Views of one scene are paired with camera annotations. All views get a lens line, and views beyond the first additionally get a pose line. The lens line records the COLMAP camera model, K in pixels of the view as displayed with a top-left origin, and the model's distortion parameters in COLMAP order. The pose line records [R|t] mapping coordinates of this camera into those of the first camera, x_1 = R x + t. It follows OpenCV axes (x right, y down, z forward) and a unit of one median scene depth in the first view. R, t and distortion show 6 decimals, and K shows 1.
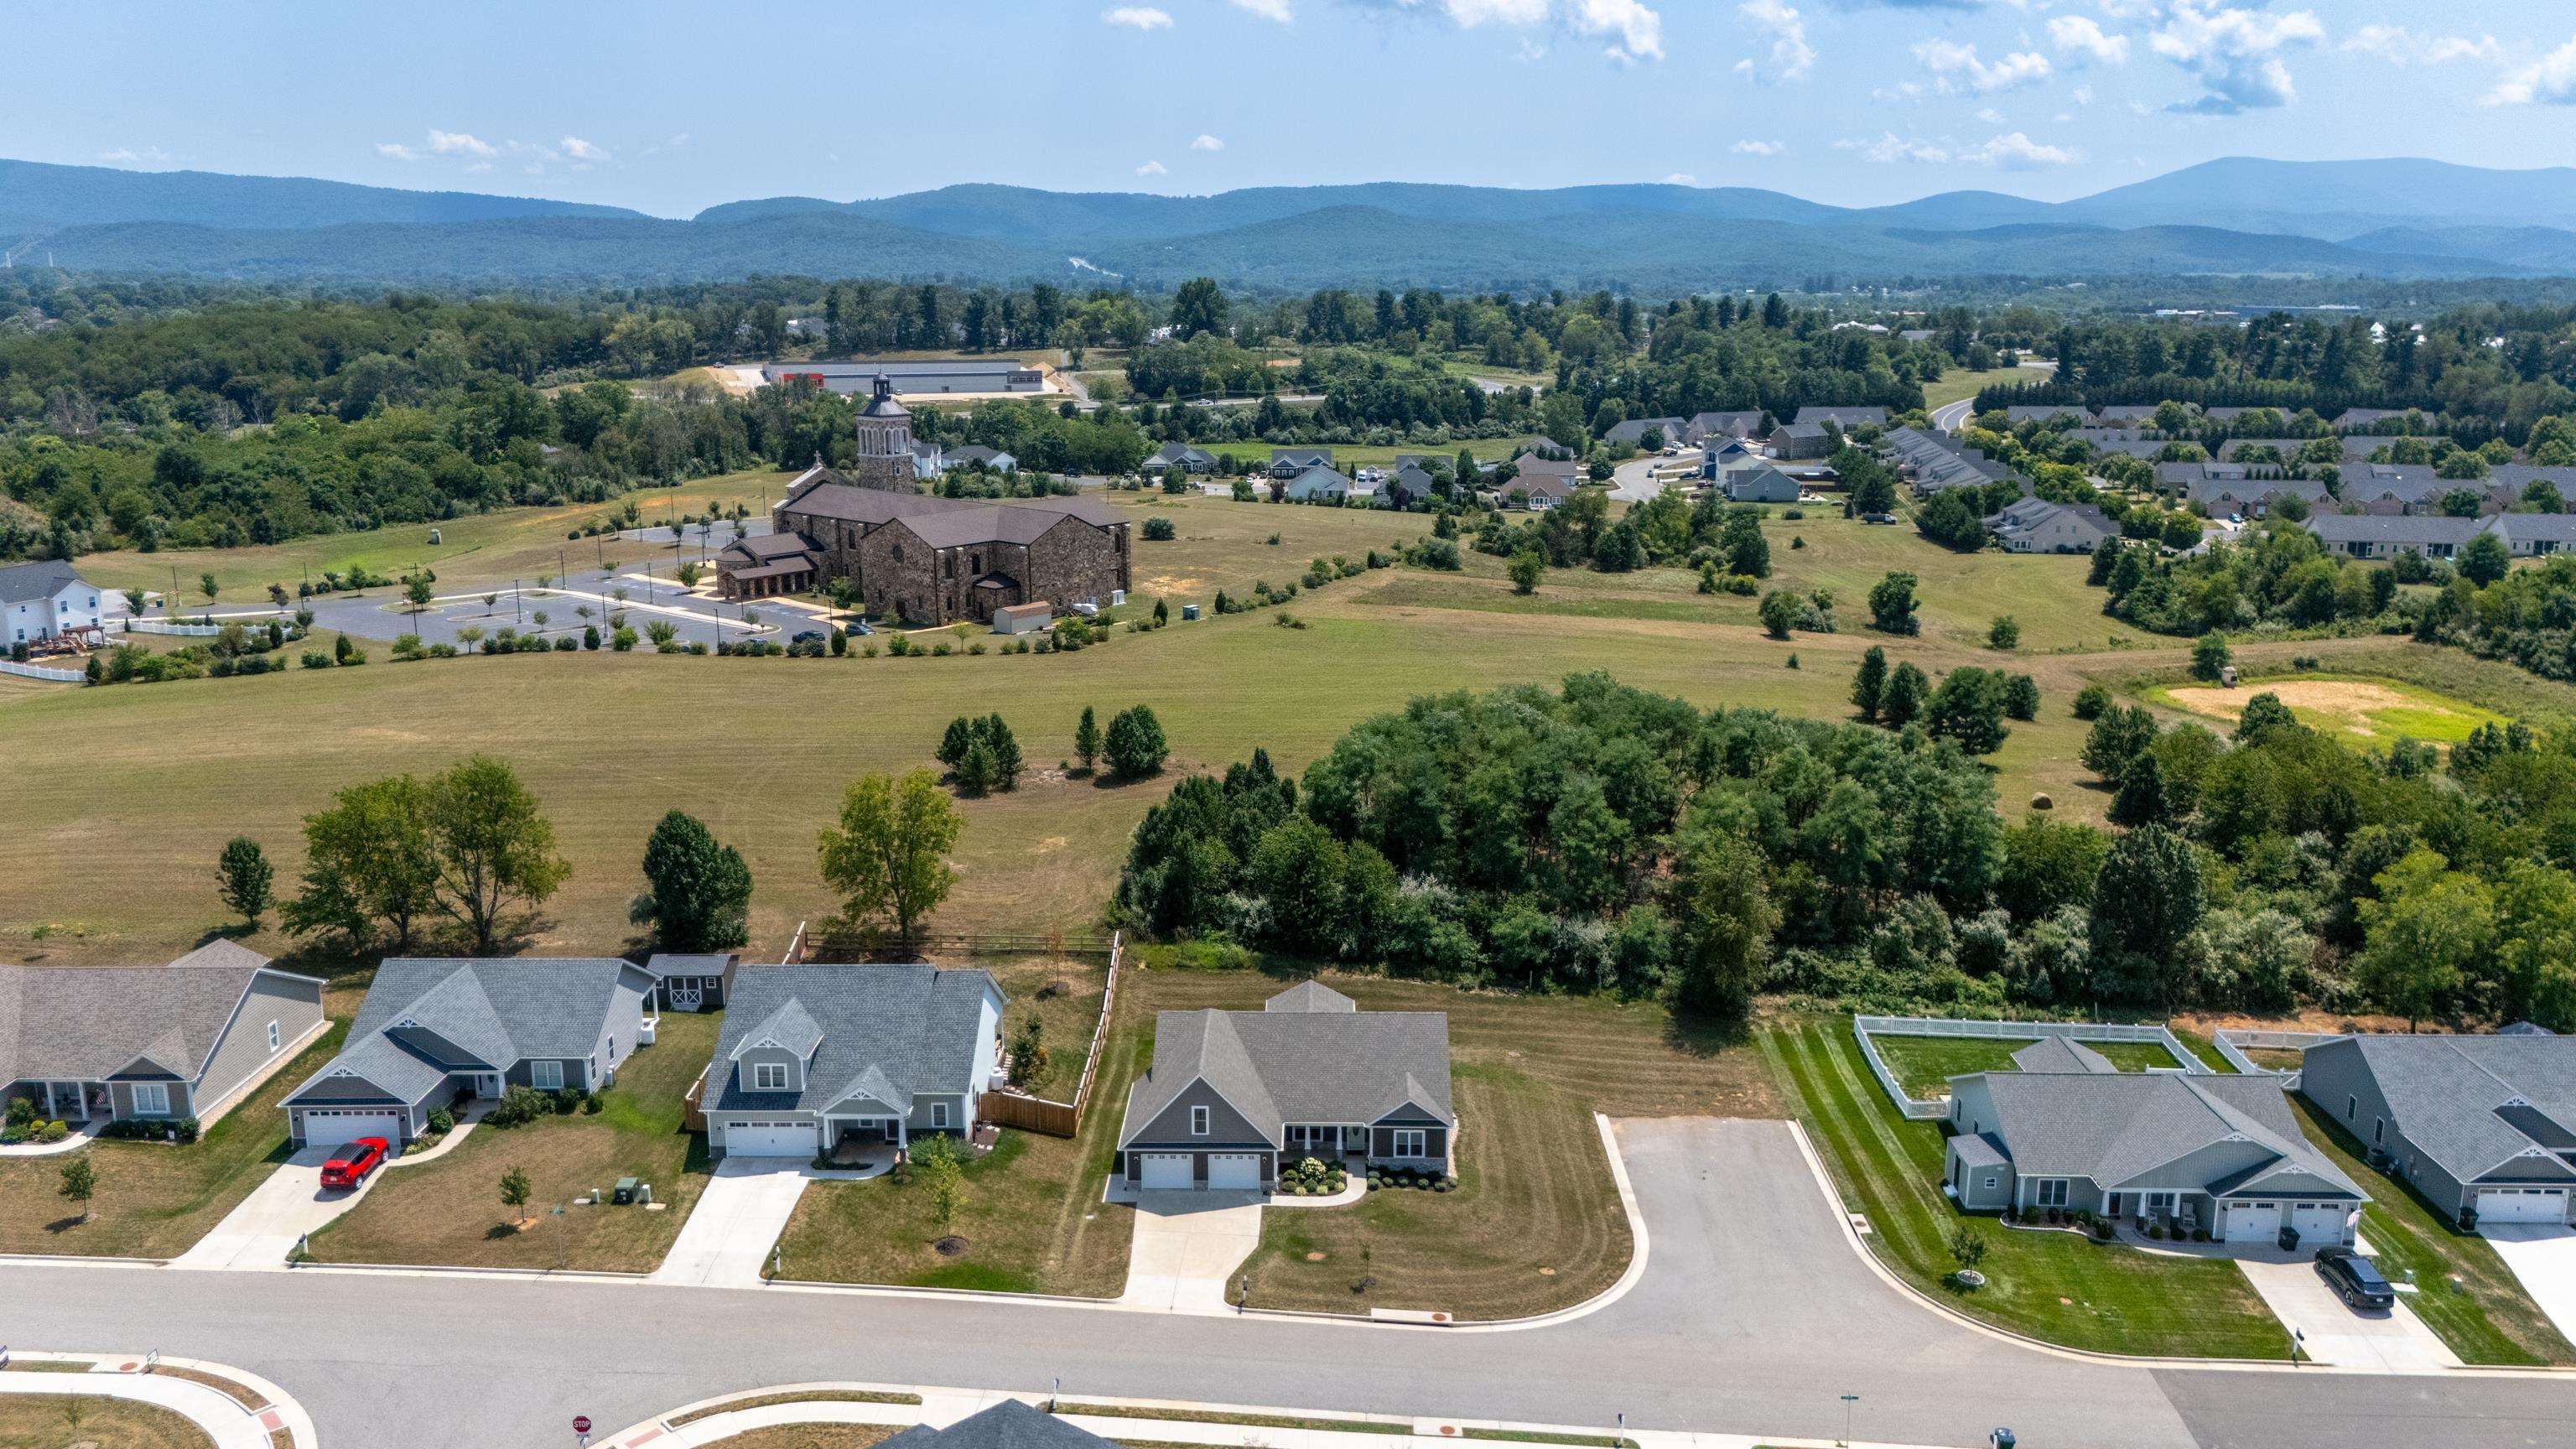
lens RADIAL K [[1915.9, 0, 1318.2], [0, 1915.9, 657.4], [0, 0, 1]] dist [0.062317, -0.058043]
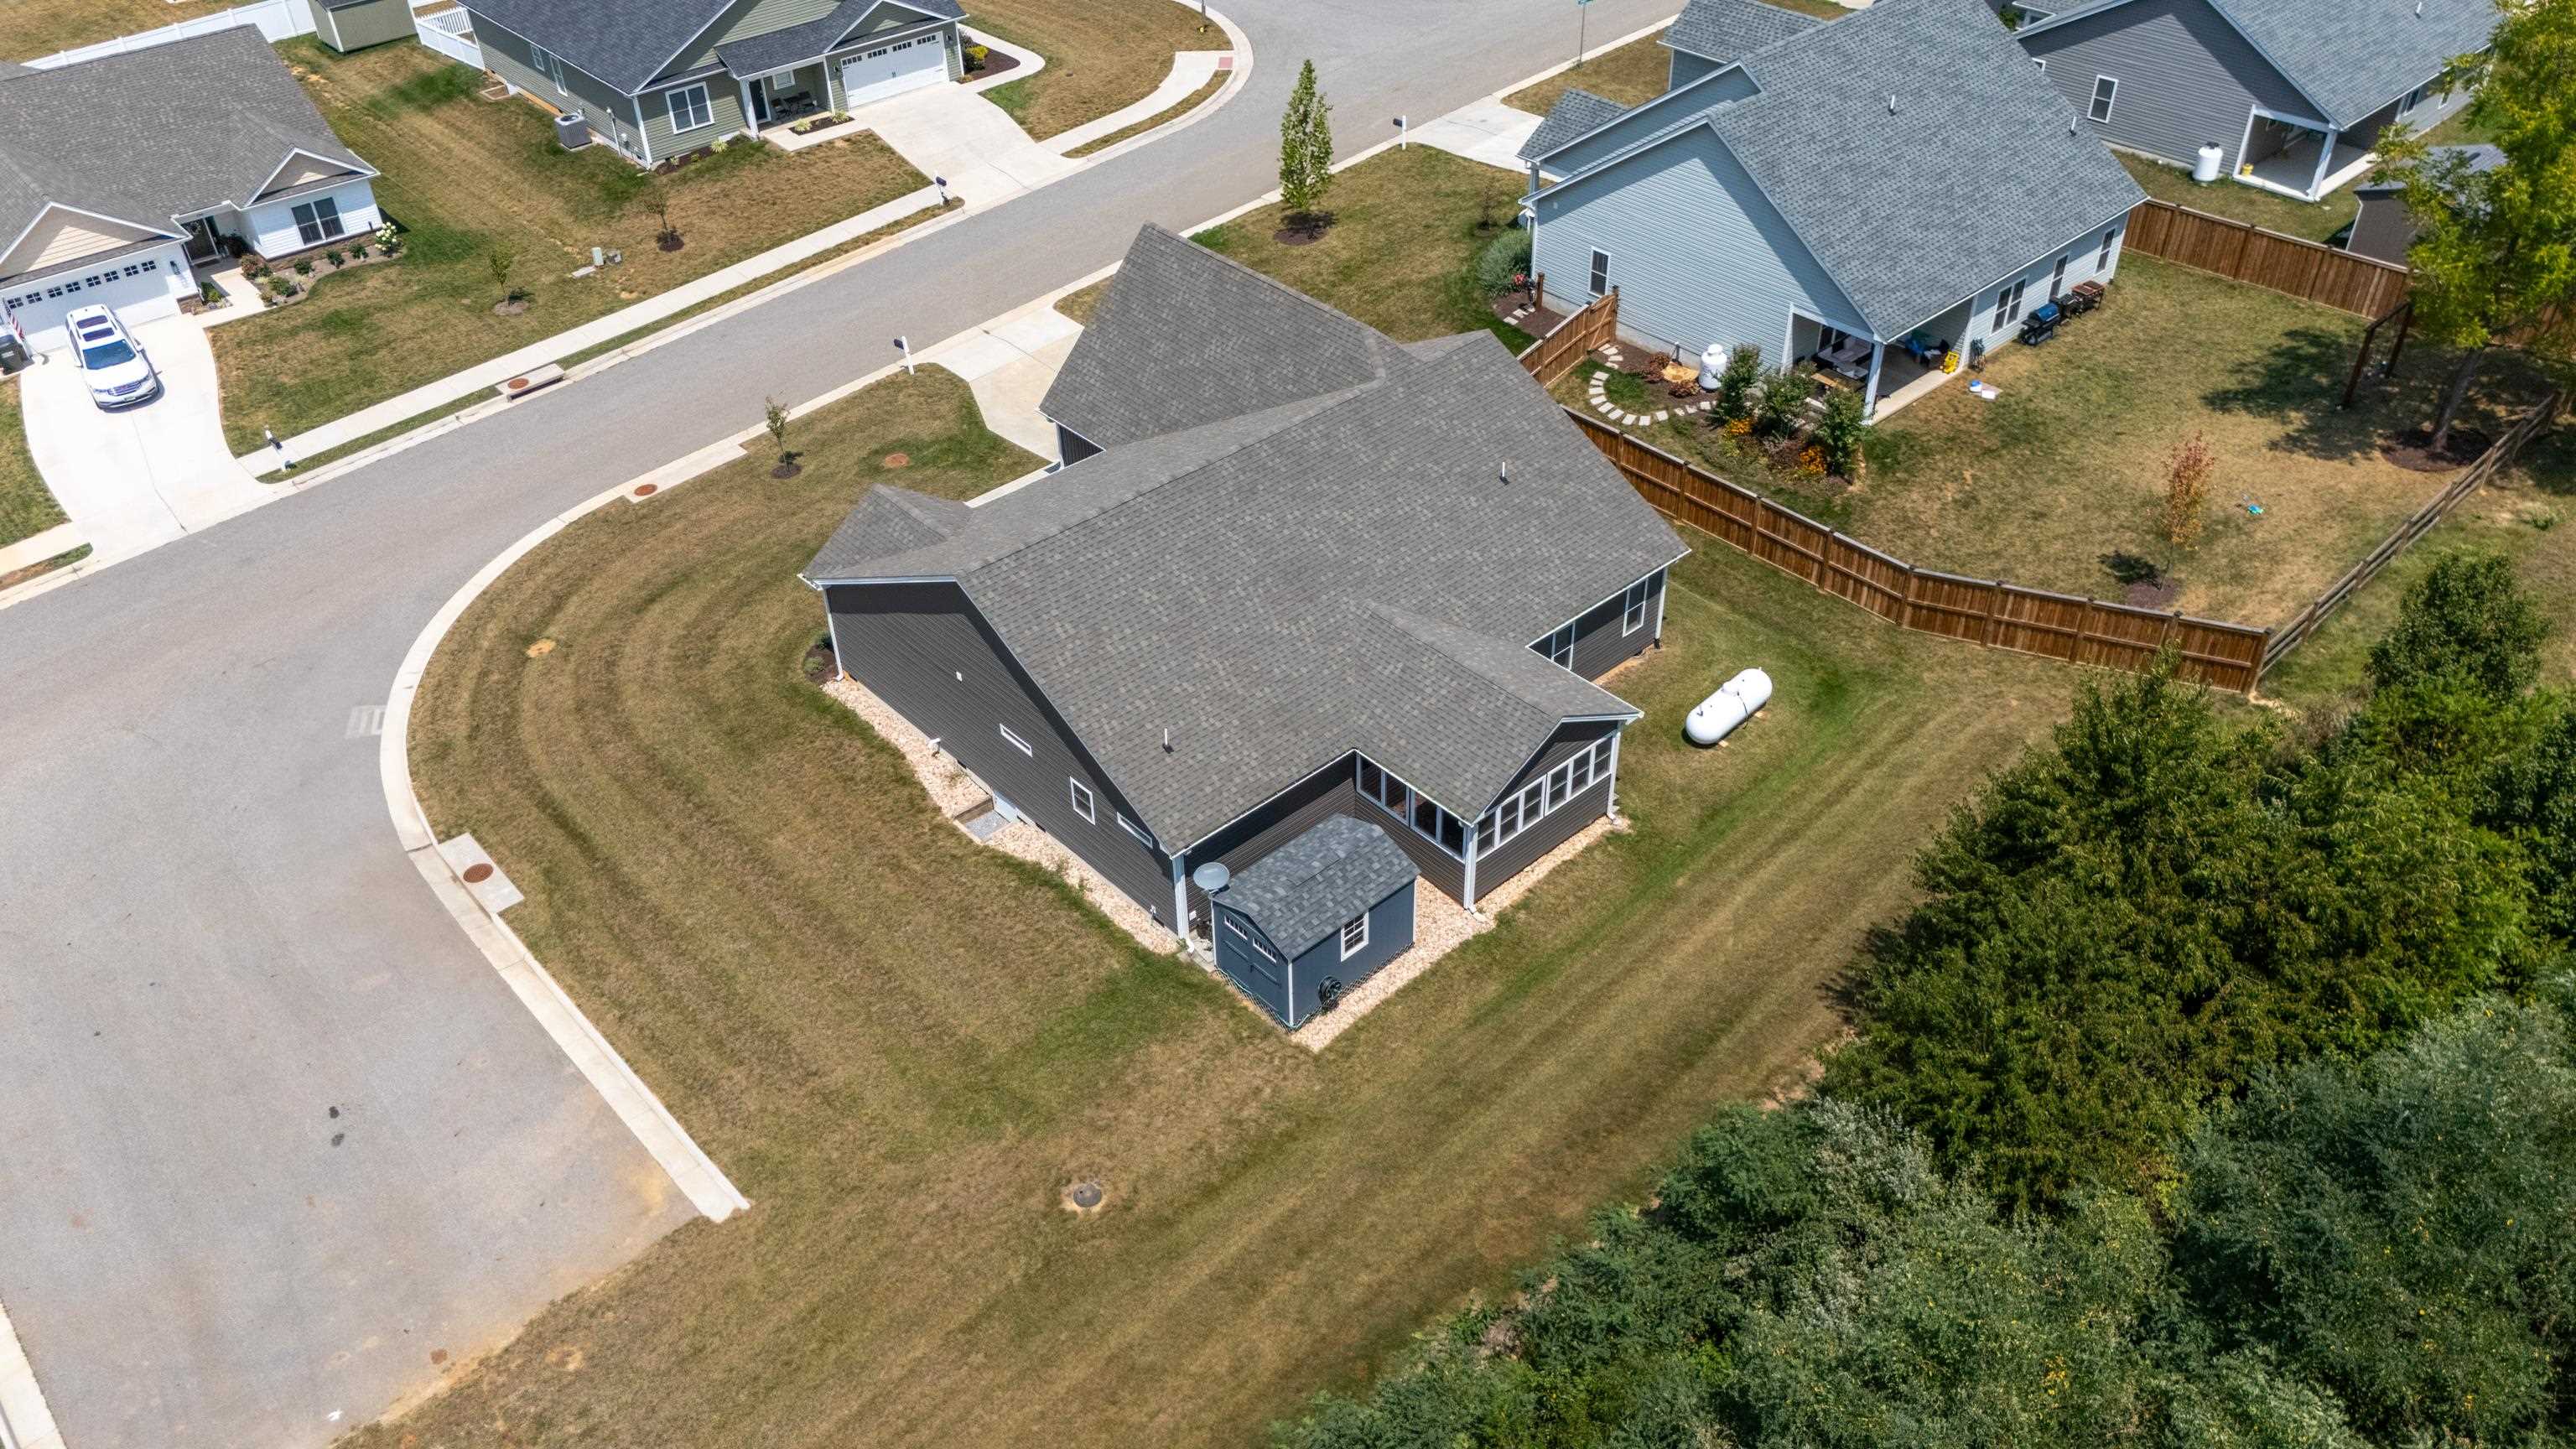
lens RADIAL K [[1915.9, 0, 1318.5], [0, 1915.9, 722.6], [0, 0, 1]] dist [0.062317, -0.058043]
pose [[-0.733264, 0.421818, -0.533286, 0.193923], [-0.124729, 0.687553, 0.715342, -0.060081], [0.668406, 0.591051, -0.451545, 1.061388]]
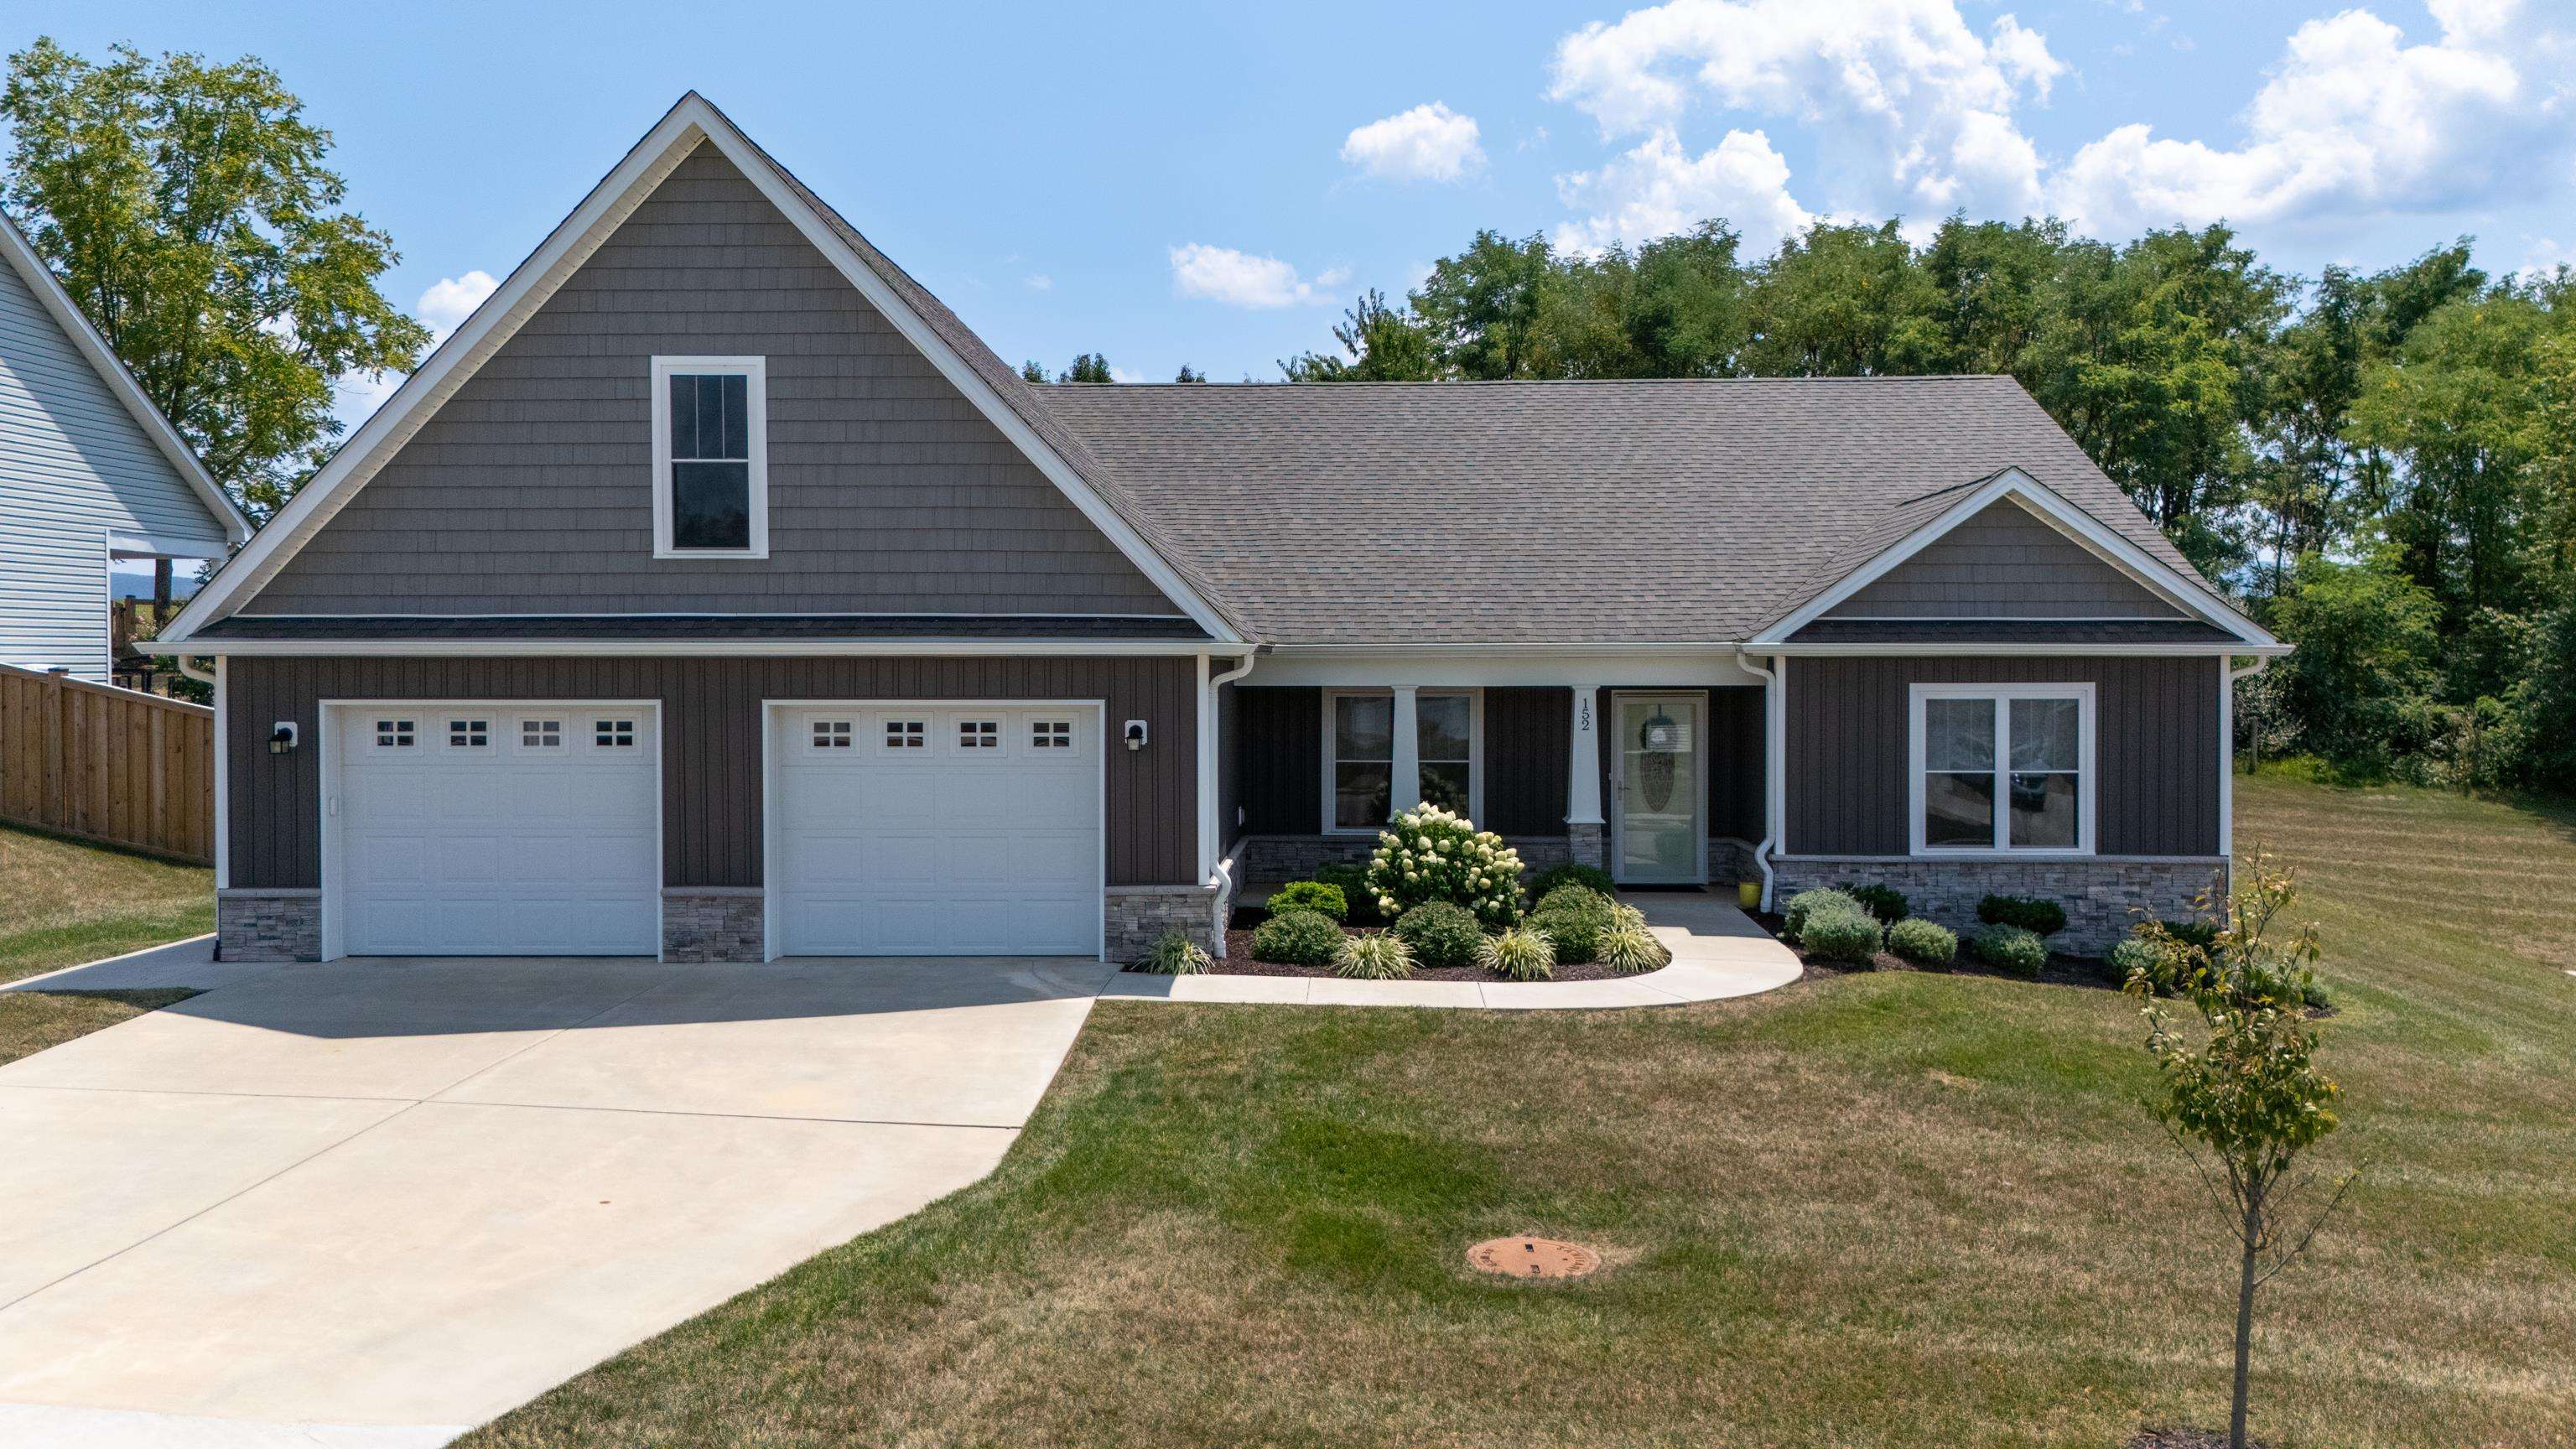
lens RADIAL K [[1915.9, 0, 1308.1], [0, 1915.9, 739.1], [0, 0, 1]] dist [0.062317, -0.058043]
pose [[0.999683, -0.004367, -0.024801, -0.008256], [0.000313, 0.986929, -0.161154, 0.226318], [0.025181, 0.161095, 0.986618, 0.675189]]
